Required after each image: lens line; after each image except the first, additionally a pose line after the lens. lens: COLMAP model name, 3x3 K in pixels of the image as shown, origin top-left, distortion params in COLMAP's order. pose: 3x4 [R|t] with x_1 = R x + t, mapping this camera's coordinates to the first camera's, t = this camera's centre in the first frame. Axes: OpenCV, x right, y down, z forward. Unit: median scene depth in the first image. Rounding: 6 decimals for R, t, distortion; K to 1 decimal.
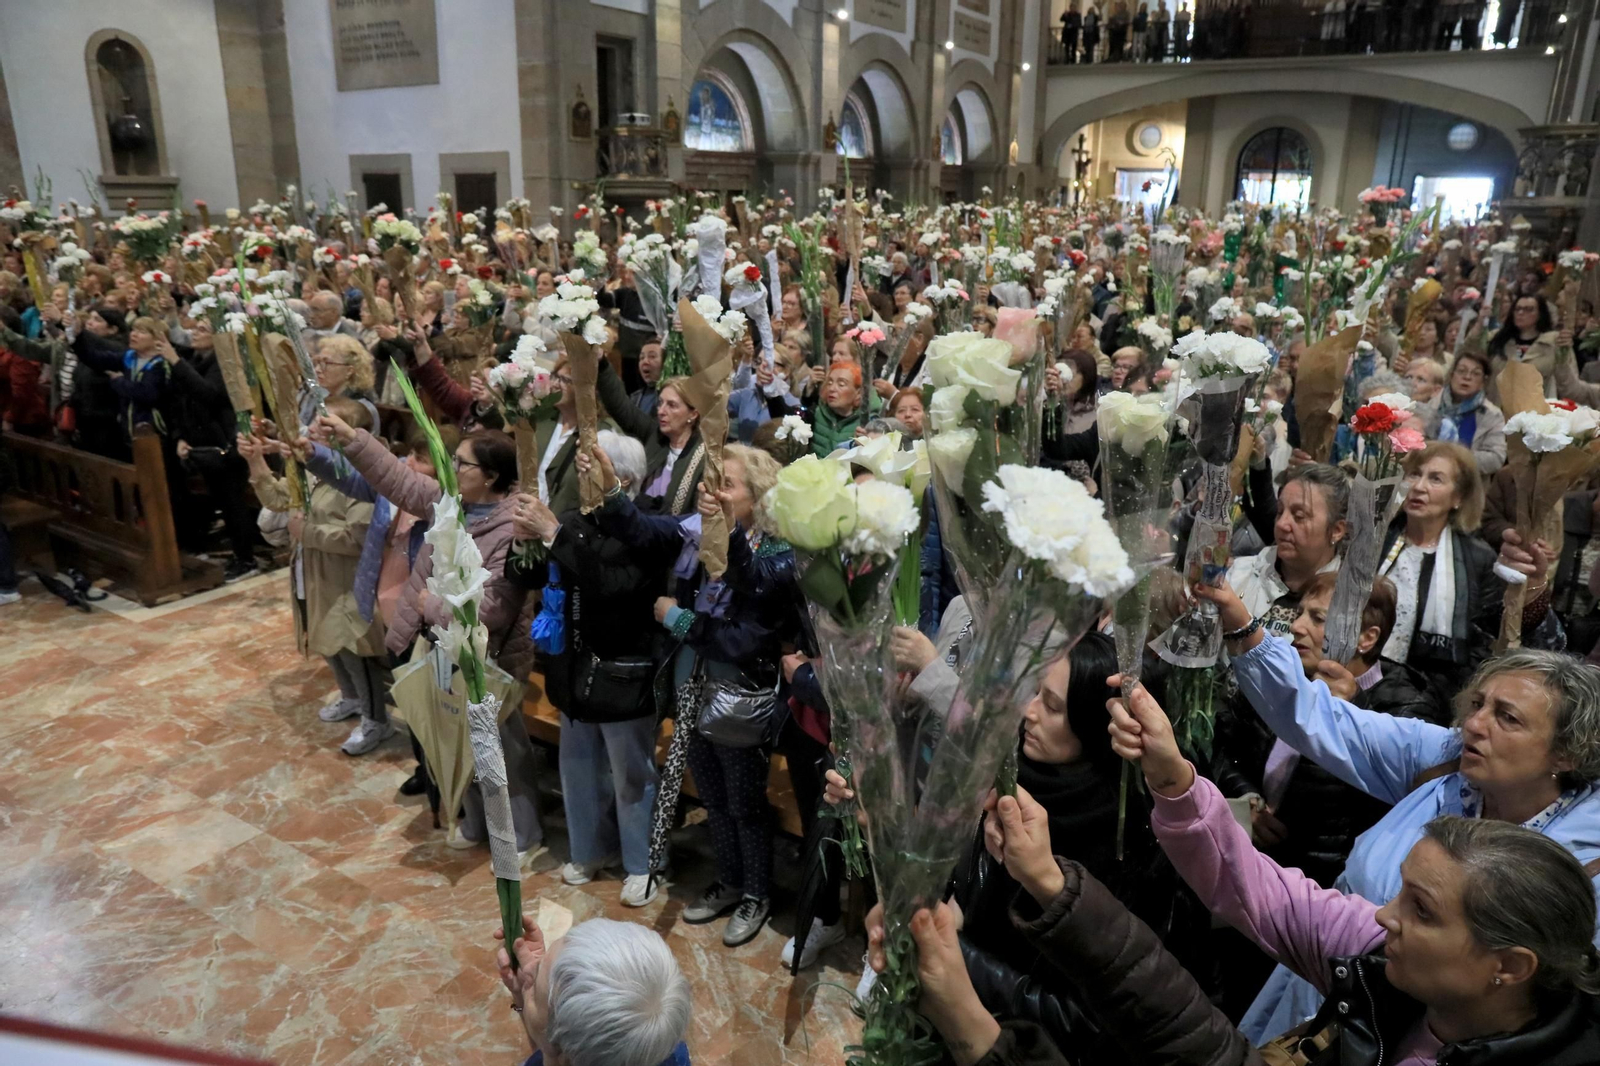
lens RADIAL K [[1105.1, 0, 800.0], [0, 1105.1, 533.0], [0, 0, 1]] dist [-0.101716, 0.085647]
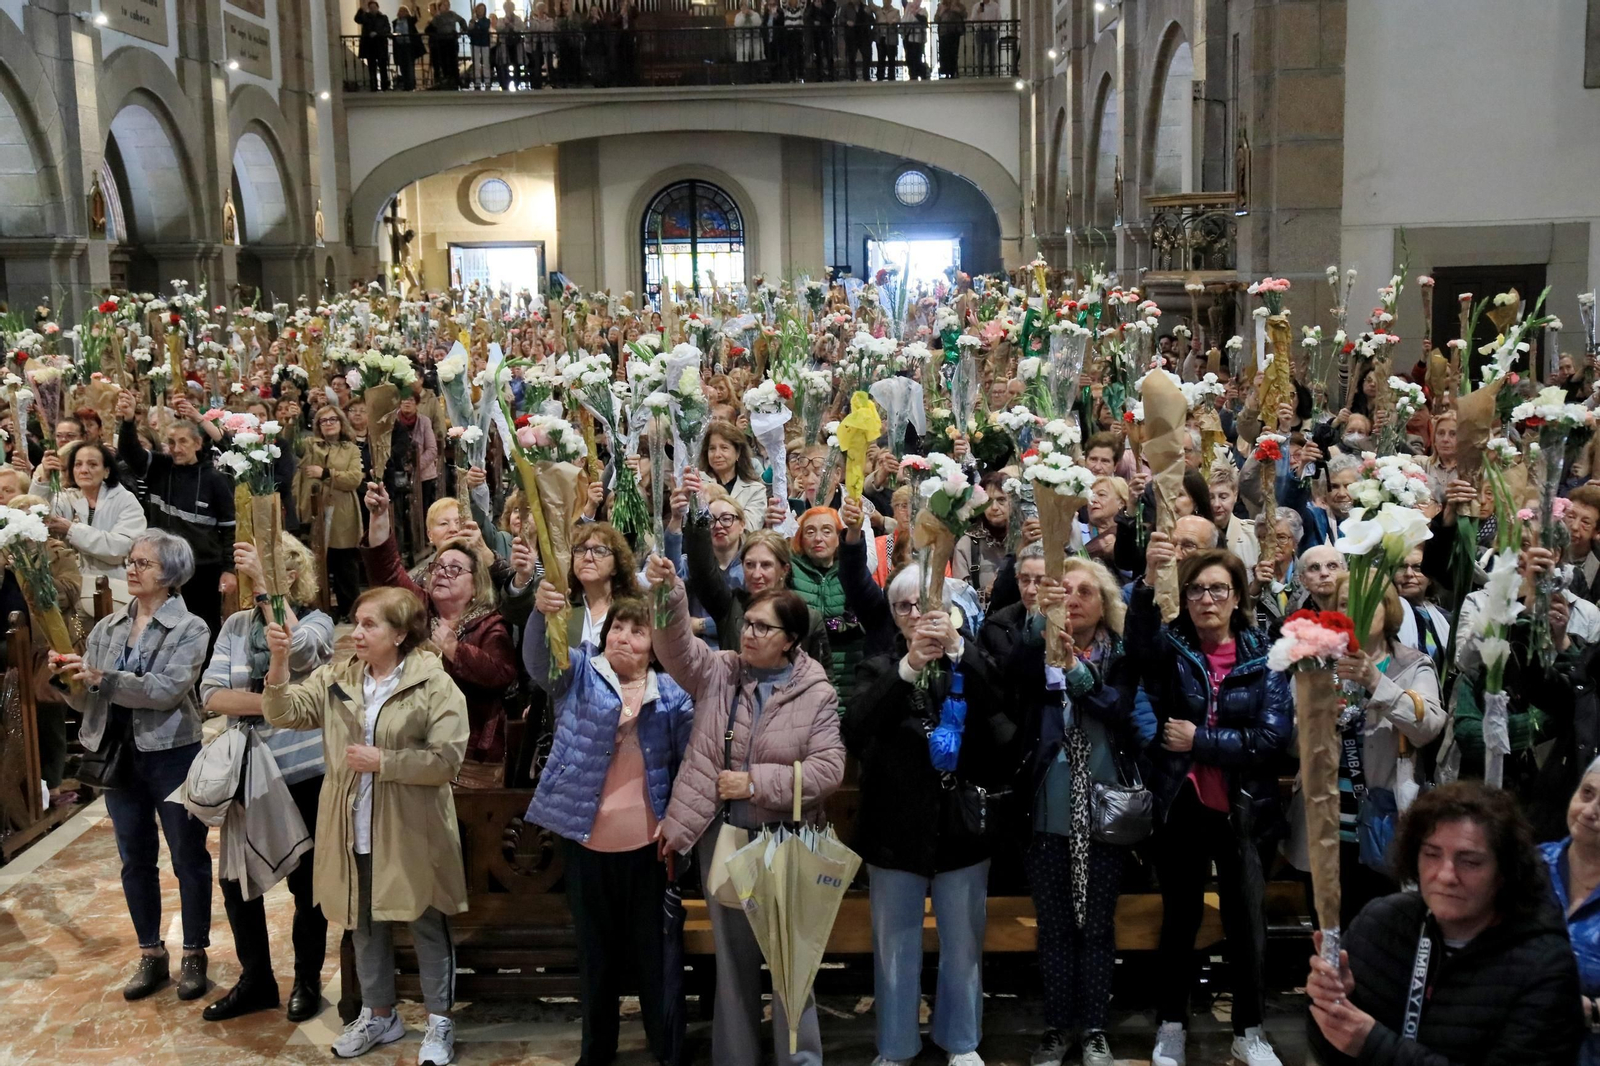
lens RADIAL K [[1892.7, 0, 809.1], [0, 1892.7, 533.8], [0, 0, 1]] dist [0.023118, 0.068181]
pose [[0.859292, -0.100585, 0.501498, -0.185032], [0.182808, 0.976107, -0.117456, 0.010144], [-0.477701, 0.192607, 0.857149, -0.068724]]
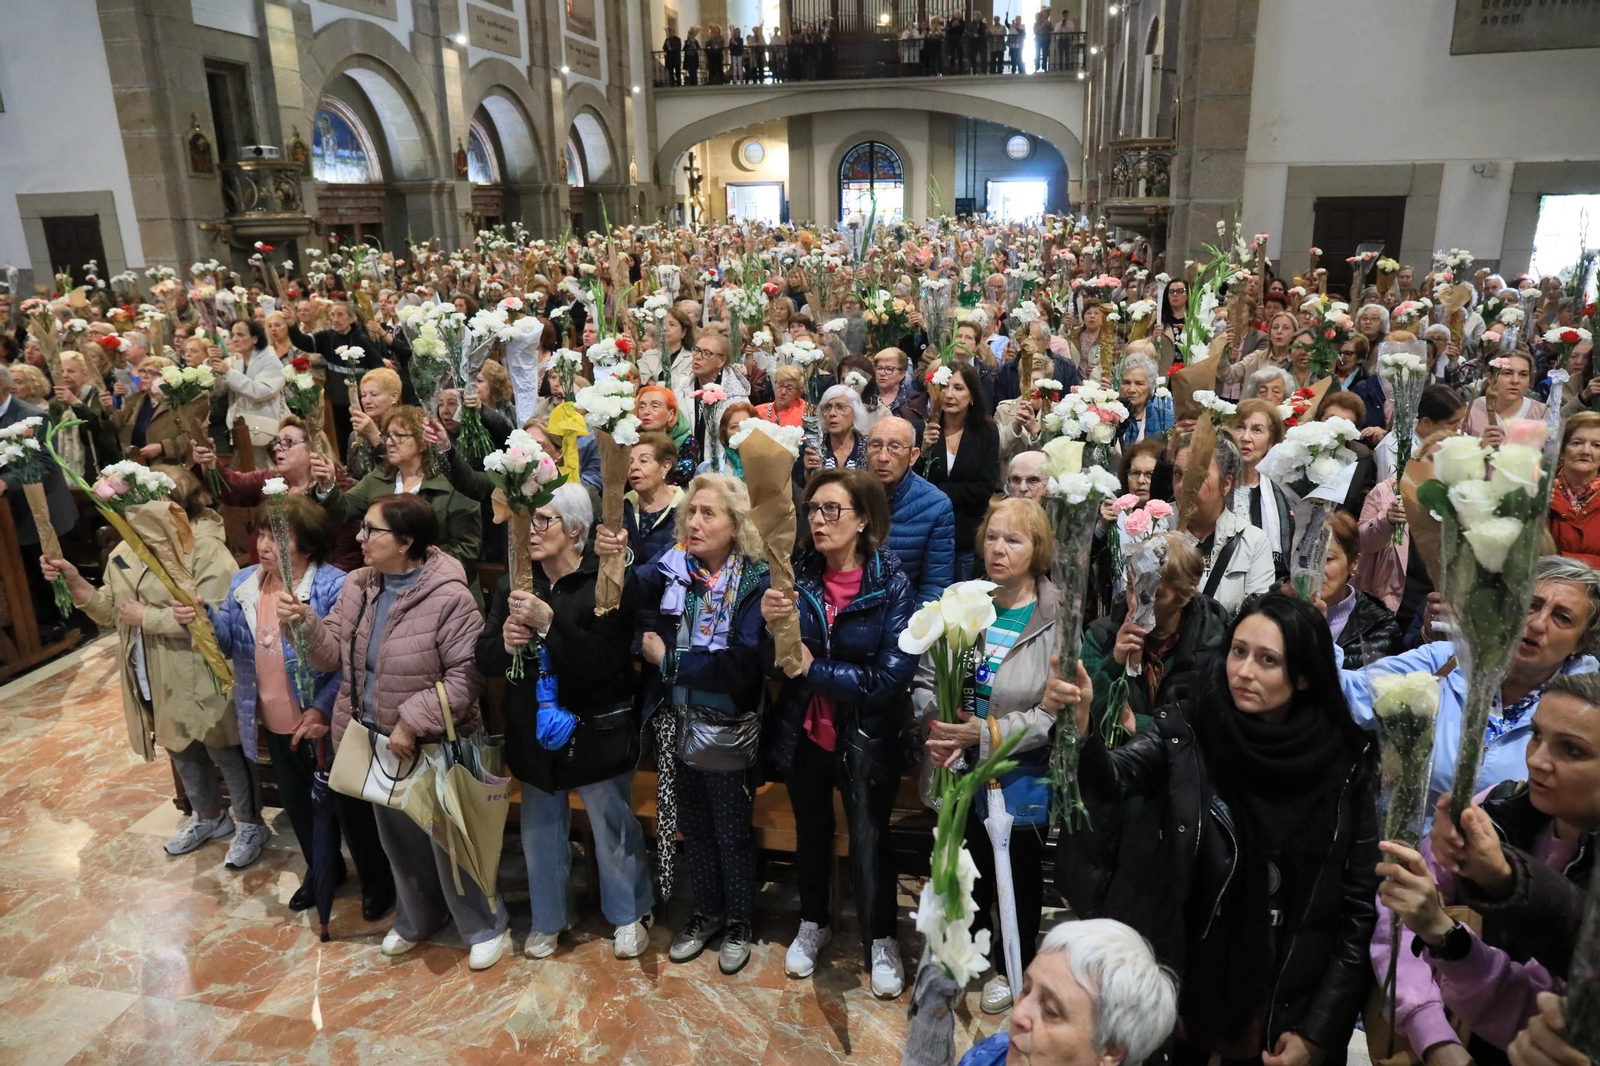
lens RADIAL K [[1090.8, 0, 804.2], [0, 1090.8, 535.4], [0, 0, 1]] dist [-0.114541, 0.092462]
pose [[0.934445, -0.132118, 0.330694, -0.046222], [0.135586, 0.990685, 0.012670, -0.003893], [-0.329287, 0.032998, 0.943653, 0.007093]]
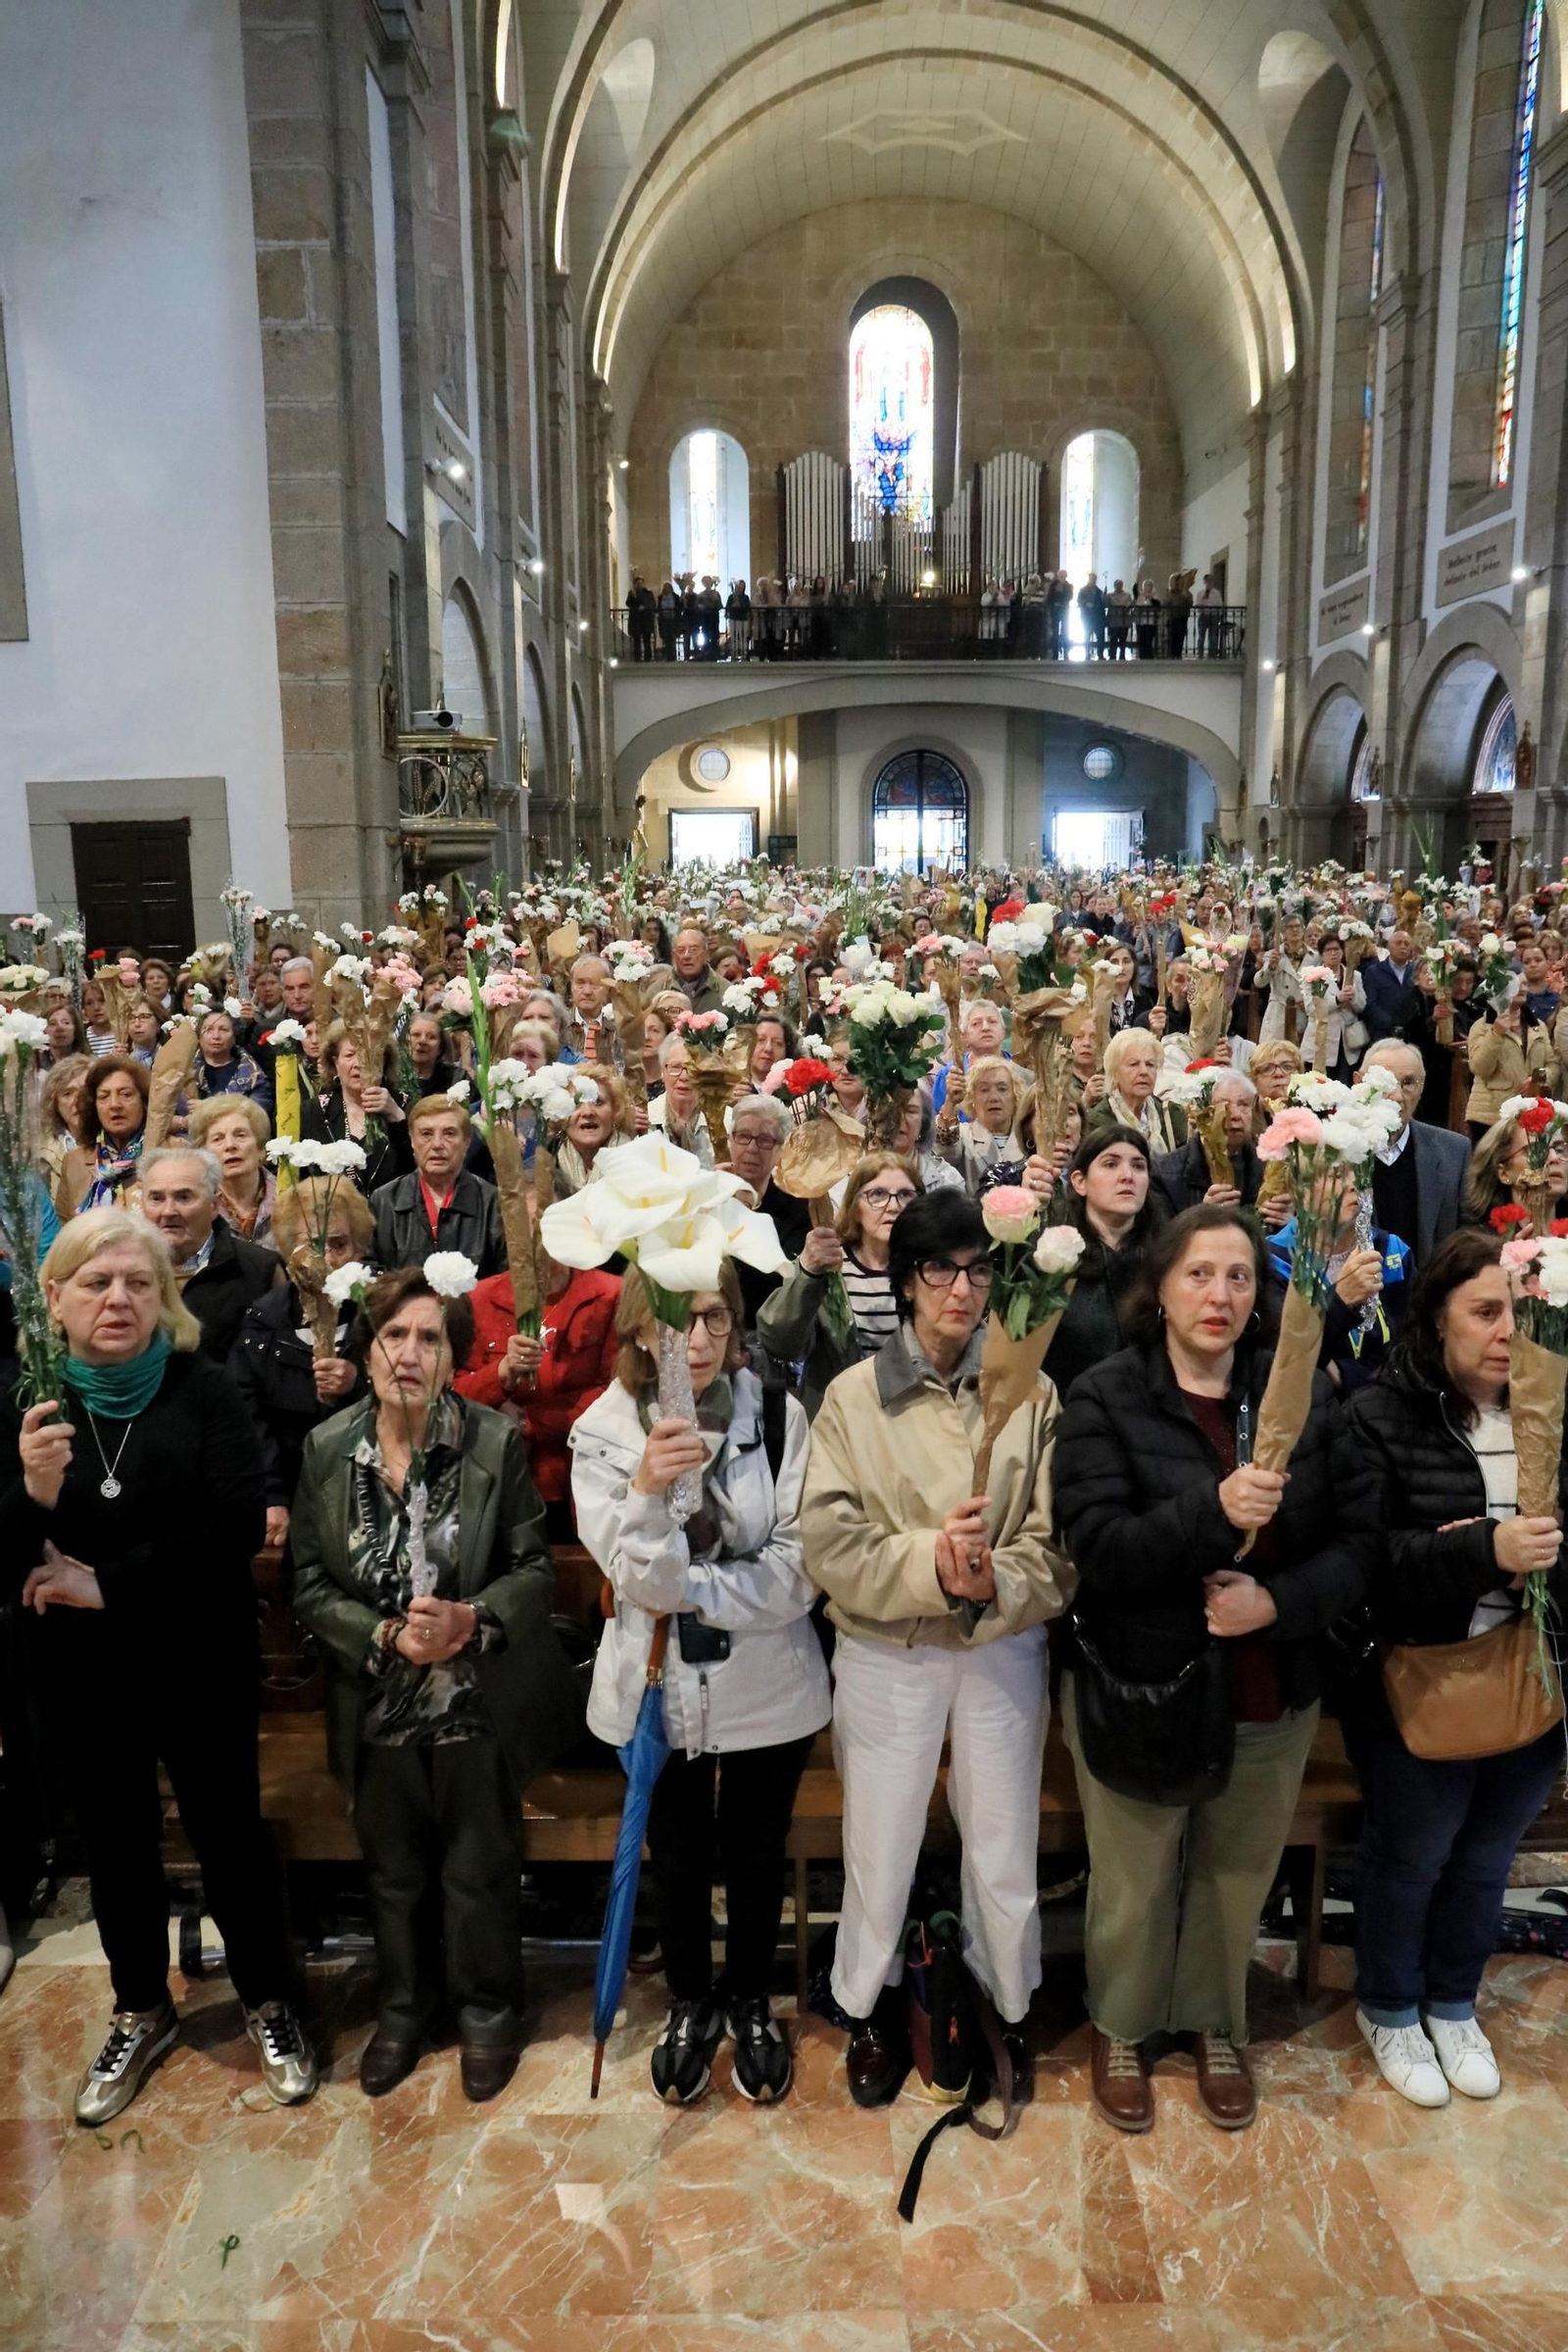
lens RADIAL K [[1593.6, 0, 795.1], [0, 1593.6, 1176.1], [0, 0, 1]] dist [-0.096427, 0.075097]
pose [[0.844846, -0.127397, 0.519621, -0.340008], [0.179011, 0.982568, -0.050154, -0.063358], [-0.504173, 0.135390, 0.852924, 0.203023]]
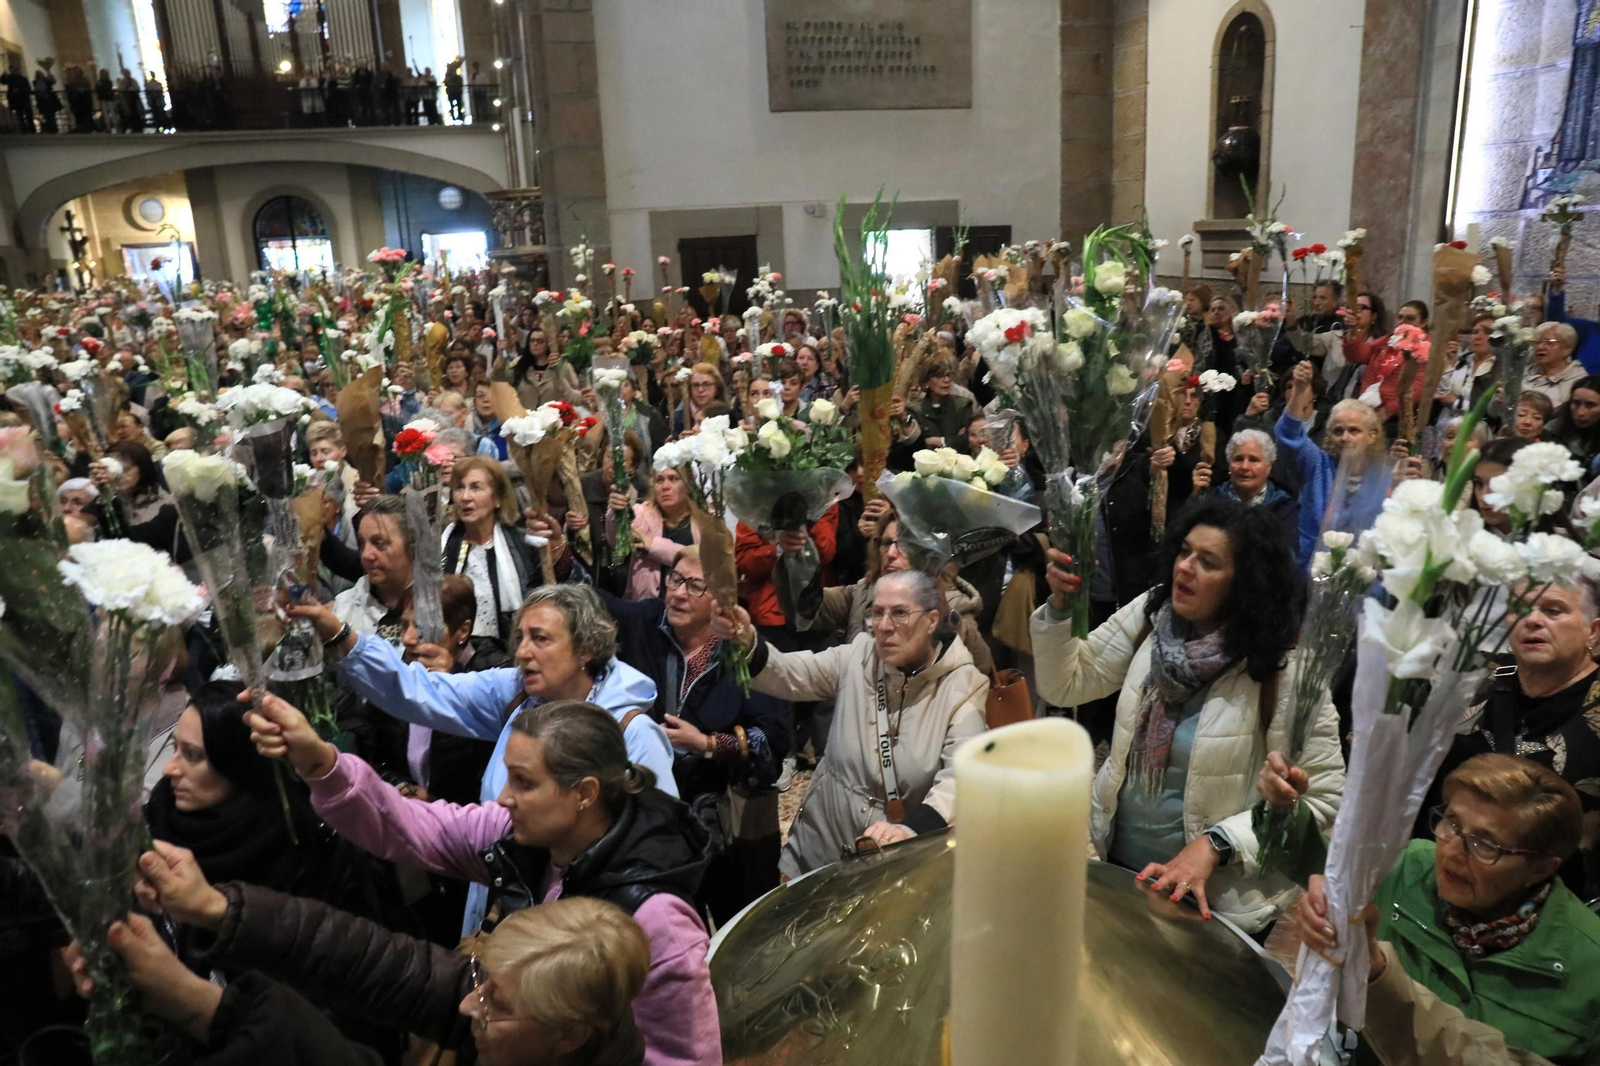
lens RADIAL K [[1084.1, 0, 805.6], [0, 1084.1, 531.5], [0, 0, 1]] dist [-0.096427, 0.075097]
pose [[0.674846, -0.230981, 0.700879, -0.003114], [0.266624, 0.961913, 0.060287, 0.003820], [-0.688110, 0.146187, 0.710728, -0.016091]]
